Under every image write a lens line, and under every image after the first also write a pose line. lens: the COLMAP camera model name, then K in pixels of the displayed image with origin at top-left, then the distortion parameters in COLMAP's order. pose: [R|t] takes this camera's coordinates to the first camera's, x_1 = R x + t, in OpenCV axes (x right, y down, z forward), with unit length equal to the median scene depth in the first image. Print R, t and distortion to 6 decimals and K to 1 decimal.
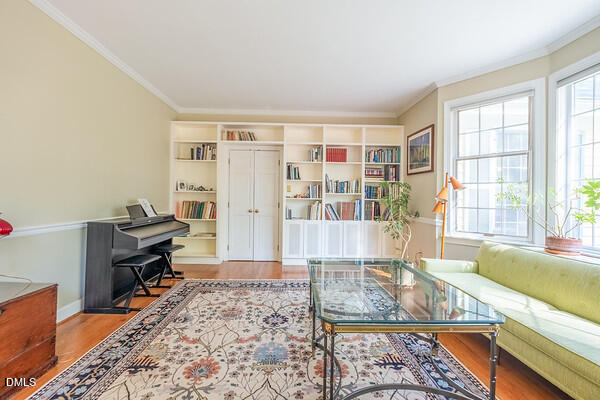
lens RADIAL K [[265.9, 0, 299.1], [0, 265.9, 197.1], [0, 0, 1]] dist [-0.001142, -0.000259]
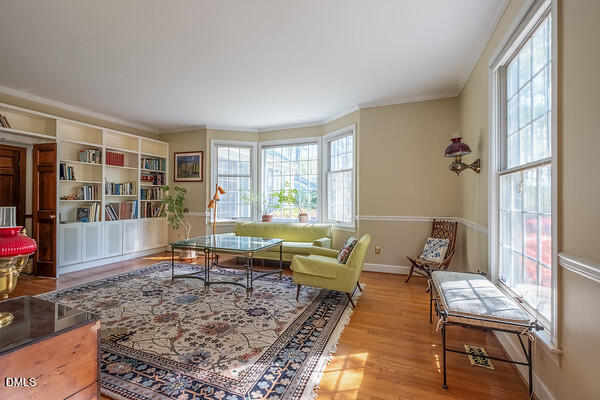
lens RADIAL K [[265.9, 0, 299.1], [0, 265.9, 197.1], [0, 0, 1]] dist [-0.001142, -0.000259]
pose [[0.395098, -0.004184, 0.918630, -0.631726], [0.001780, 0.999991, 0.003789, -0.009872], [-0.918637, 0.000138, 0.395101, -0.113561]]
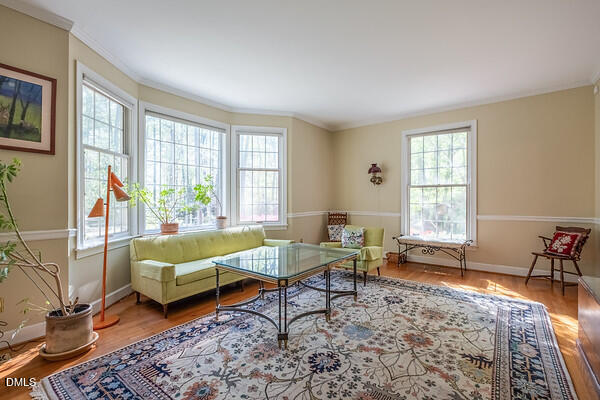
lens RADIAL K [[265.9, 0, 299.1], [0, 265.9, 197.1], [0, 0, 1]] dist [-0.001142, -0.000259]
pose [[-0.774485, -0.007560, 0.632547, -0.316458], [-0.012469, 0.999917, -0.003316, 0.000289], [-0.632470, -0.010456, -0.774515, 1.022179]]
